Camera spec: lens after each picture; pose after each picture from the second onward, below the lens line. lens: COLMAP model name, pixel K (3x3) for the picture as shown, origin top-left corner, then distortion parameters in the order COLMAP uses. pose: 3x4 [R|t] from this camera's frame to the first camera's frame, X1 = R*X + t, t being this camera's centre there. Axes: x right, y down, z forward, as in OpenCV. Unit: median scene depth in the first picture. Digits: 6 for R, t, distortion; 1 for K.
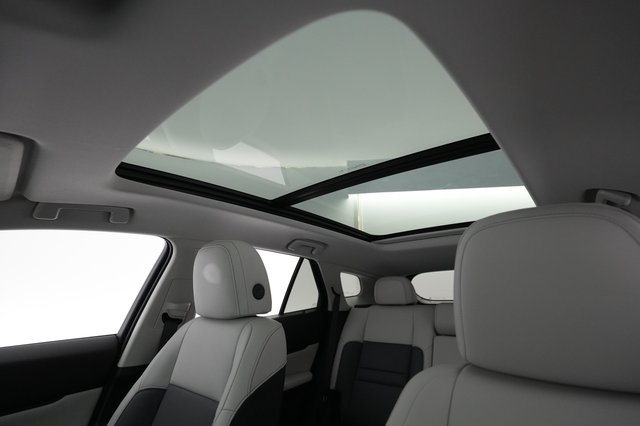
lens RADIAL K [[311.1, 0, 325.0], [0, 311.1, 213.0], [0, 0, 1]] dist [-0.004503, -0.000505]
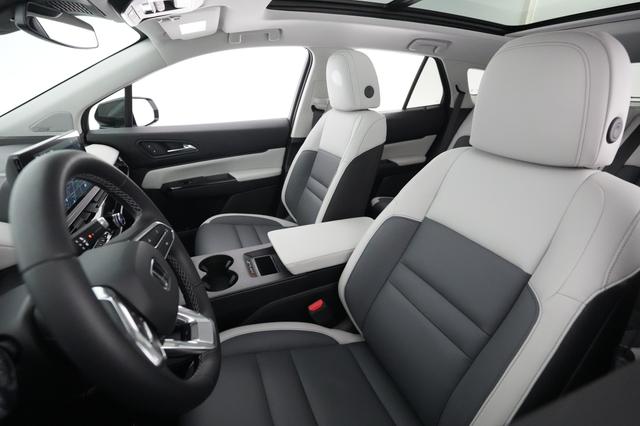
lens RADIAL K [[311.1, 0, 325.0], [0, 311.1, 213.0], [0, 0, 1]] dist [-0.004503, -0.000505]
pose [[0.893184, 0.181136, -0.411597, 0.234745], [0.101988, 0.809842, 0.577715, -0.109147], [0.437973, -0.557984, 0.704864, -0.297913]]
